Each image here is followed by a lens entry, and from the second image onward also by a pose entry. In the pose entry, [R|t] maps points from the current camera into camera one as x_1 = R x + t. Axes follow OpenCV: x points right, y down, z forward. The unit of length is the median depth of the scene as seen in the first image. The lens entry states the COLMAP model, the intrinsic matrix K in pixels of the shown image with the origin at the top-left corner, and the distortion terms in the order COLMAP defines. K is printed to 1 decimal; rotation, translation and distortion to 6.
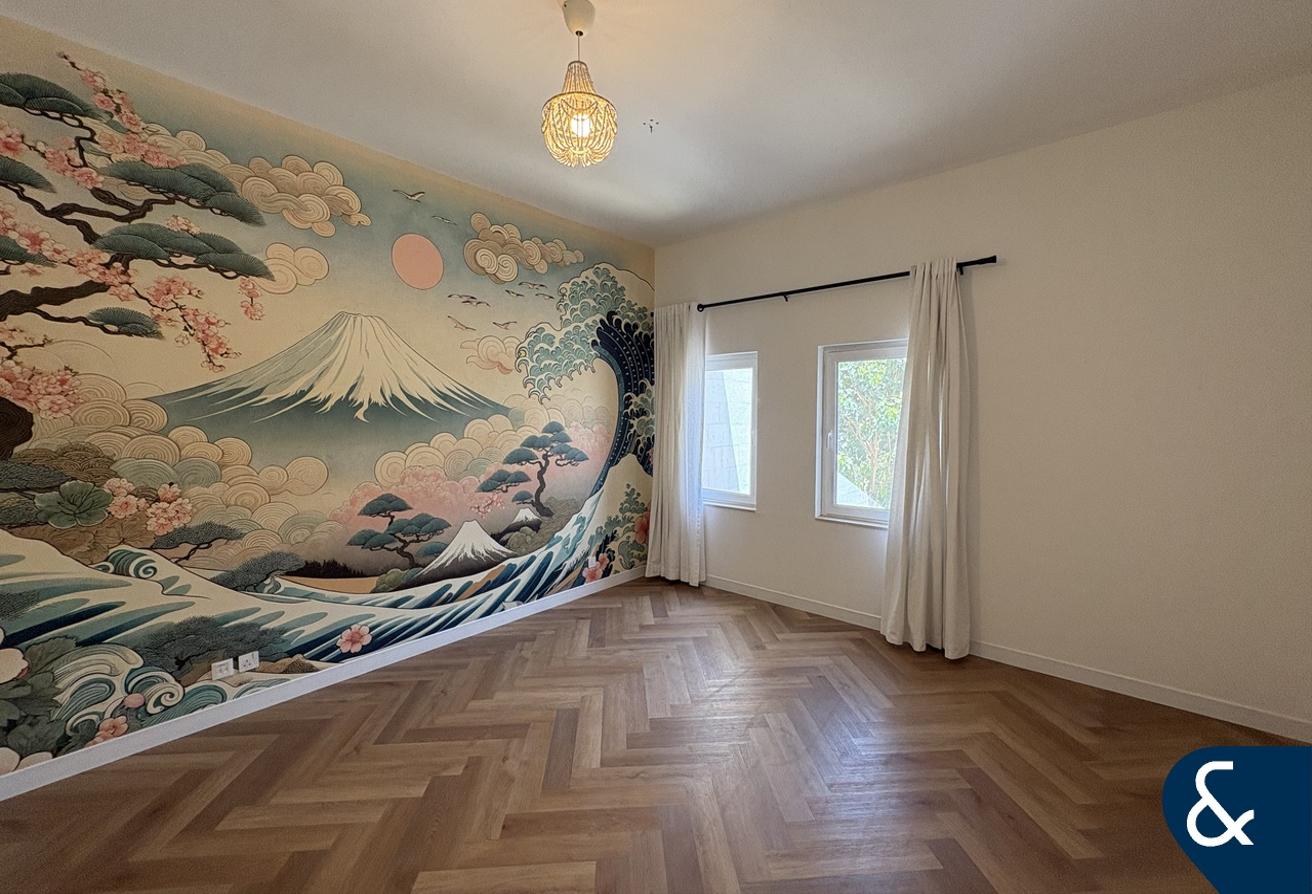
lens RADIAL K [[525.9, 0, 659.9], [0, 525.9, 445.8], [0, 0, 1]] dist [-0.007839, 0.000660]
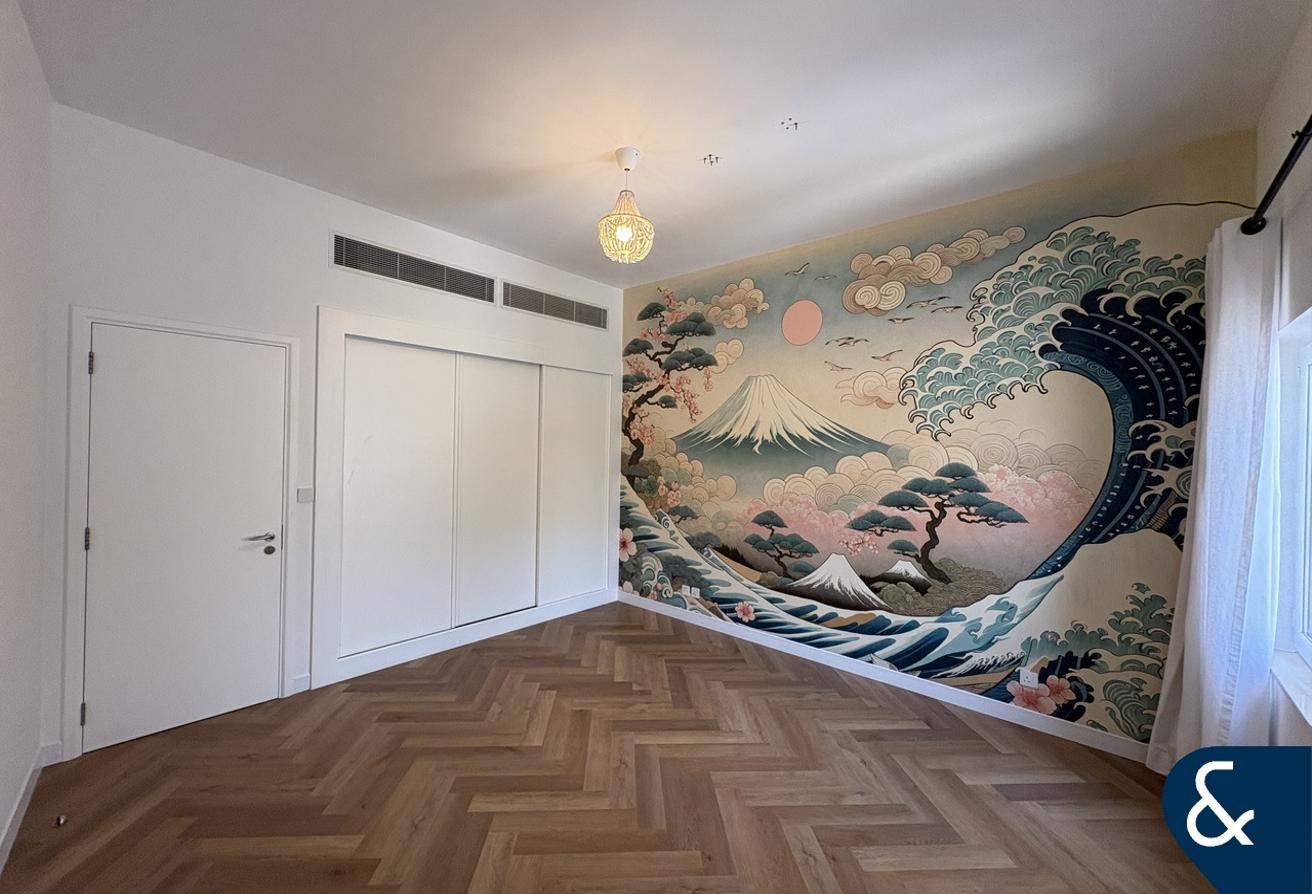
lens RADIAL K [[525.9, 0, 652.8], [0, 525.9, 448.3], [0, 0, 1]] dist [-0.007839, 0.000660]
pose [[-0.037172, 0.004655, -0.999298, 0.700143], [-0.085705, 0.996290, 0.007829, -0.041398], [0.995627, 0.085936, -0.036635, 0.677136]]
